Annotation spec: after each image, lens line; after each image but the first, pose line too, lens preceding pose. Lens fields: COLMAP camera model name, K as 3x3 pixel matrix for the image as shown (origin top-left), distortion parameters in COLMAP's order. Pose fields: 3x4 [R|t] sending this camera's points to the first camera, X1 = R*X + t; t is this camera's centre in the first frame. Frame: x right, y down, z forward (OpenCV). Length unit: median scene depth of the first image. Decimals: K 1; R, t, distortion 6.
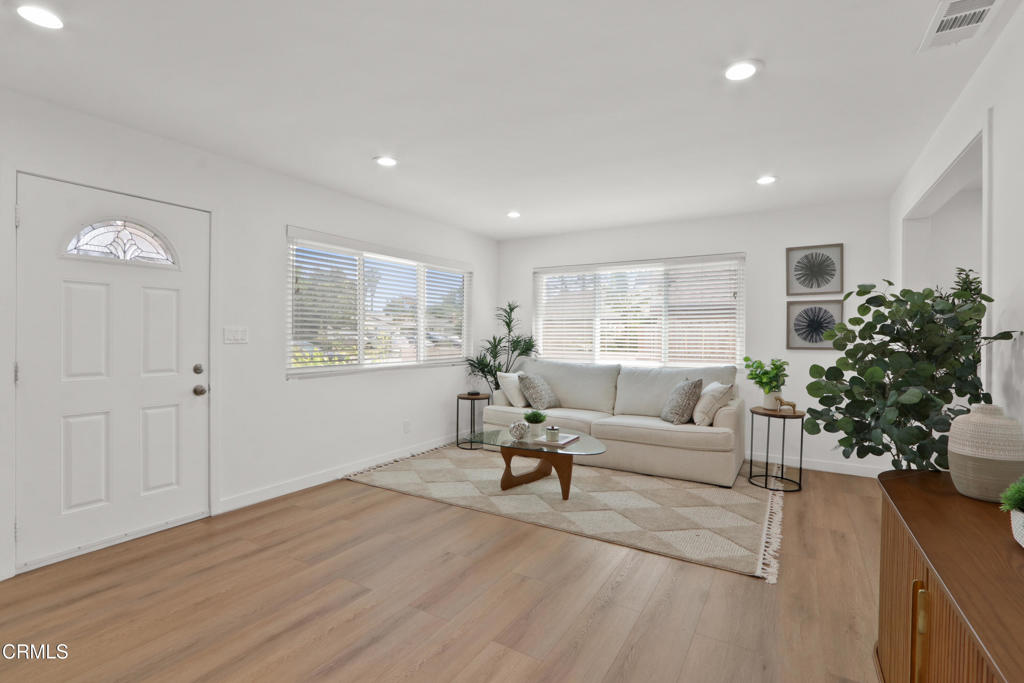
lens RADIAL K [[472.1, 0, 527.2], [0, 472.1, 339.3], [0, 0, 1]] dist [-0.022696, 0.004861]
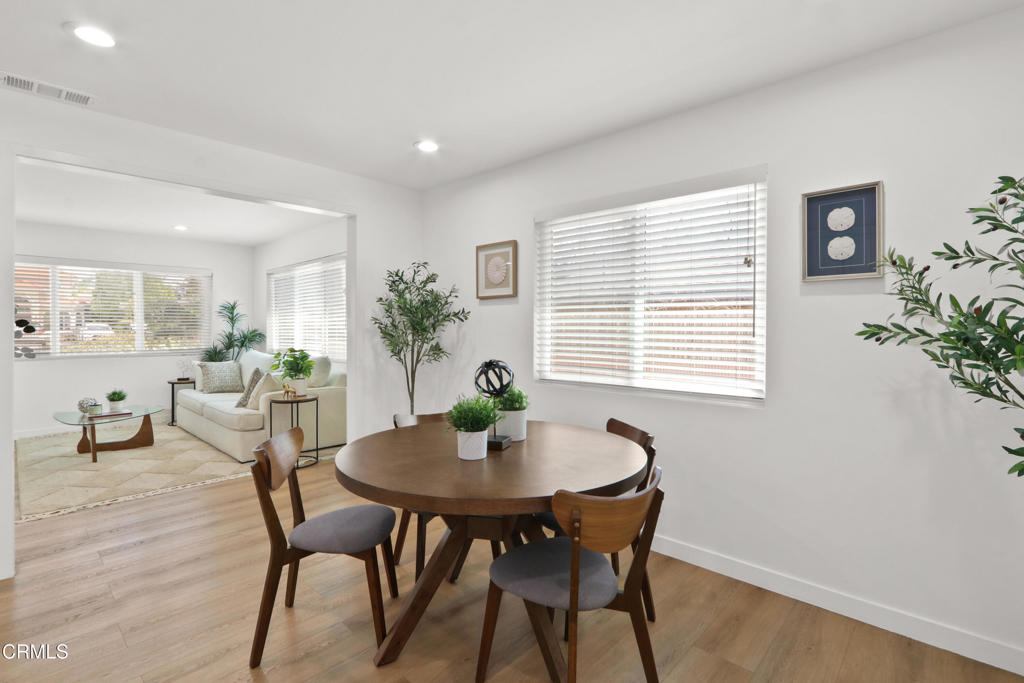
lens RADIAL K [[472.1, 0, 523.2], [0, 472.1, 327.9], [0, 0, 1]] dist [-0.022696, 0.004861]
pose [[0.979603, -0.004603, -0.200889, 1.205167], [0.001972, 0.999910, -0.013293, 0.006901], [0.200932, 0.012625, 0.979524, 0.040629]]
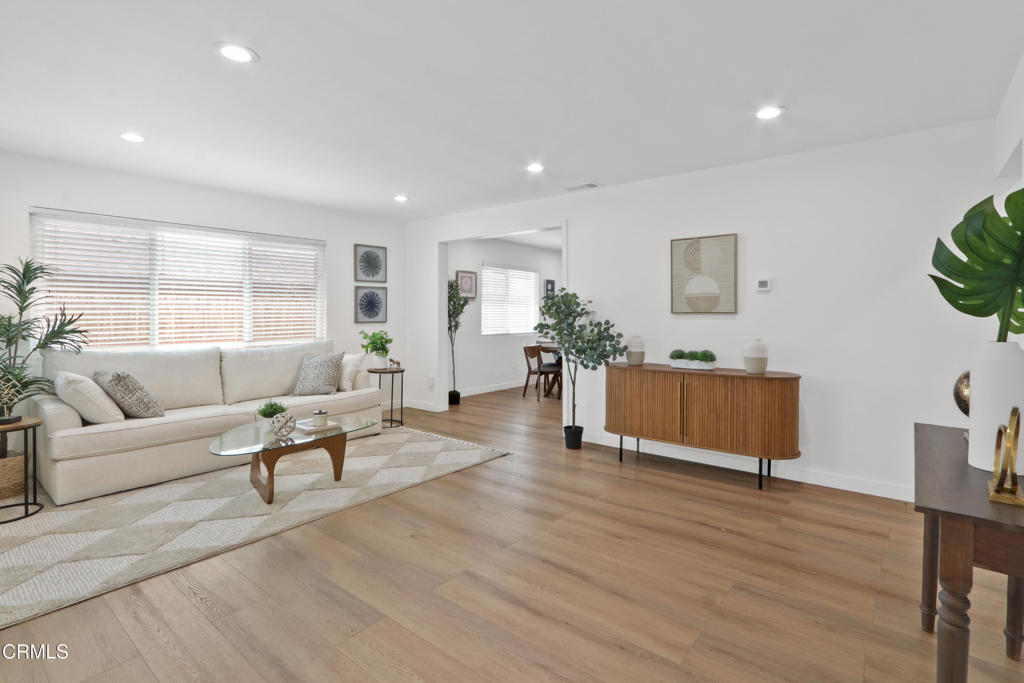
lens RADIAL K [[472.1, 0, 522.1], [0, 472.1, 323.9], [0, 0, 1]] dist [-0.022696, 0.004861]
pose [[0.146917, -0.028057, 0.988751, -0.711292], [0.011778, 0.999576, 0.026614, -0.007250], [-0.989079, 0.007736, 0.147186, 0.406246]]
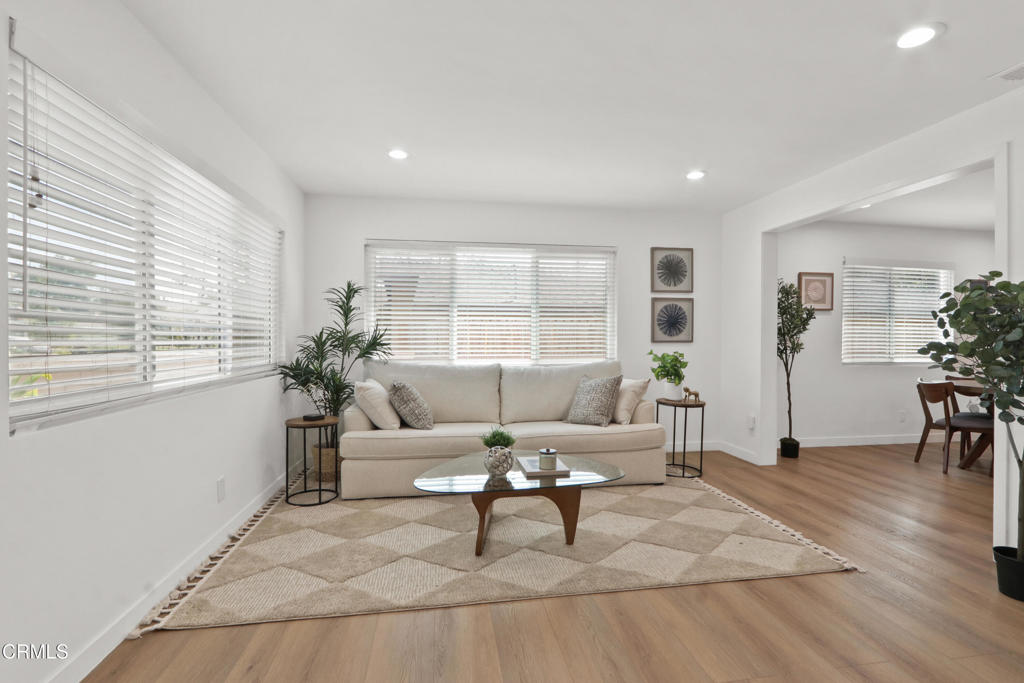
lens RADIAL K [[472.1, 0, 522.7], [0, 472.1, 342.8], [0, 0, 1]] dist [-0.022696, 0.004861]
pose [[0.768744, -0.010274, 0.639474, -0.388433], [0.008373, 0.999947, 0.006000, 0.013944], [-0.639501, 0.000742, 0.768790, 0.408832]]
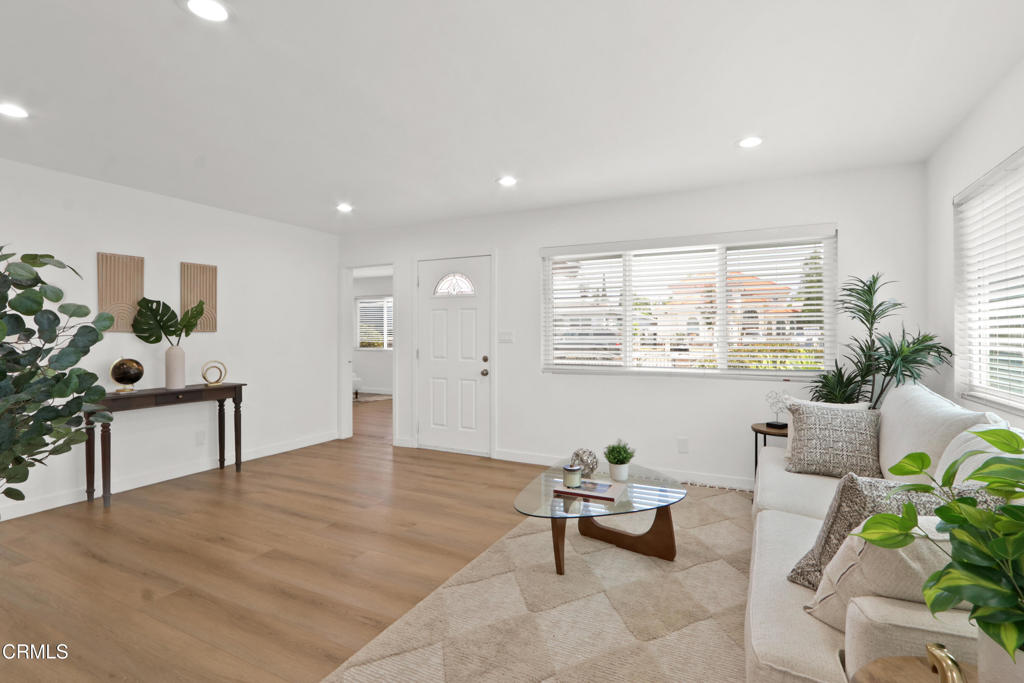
lens RADIAL K [[472.1, 0, 520.1], [0, 472.1, 342.4], [0, 0, 1]] dist [-0.022696, 0.004861]
pose [[0.064418, 0.005427, -0.997908, 0.648694], [-0.008270, 0.999954, 0.004904, 0.000678], [0.997889, 0.007937, 0.064460, 0.767799]]
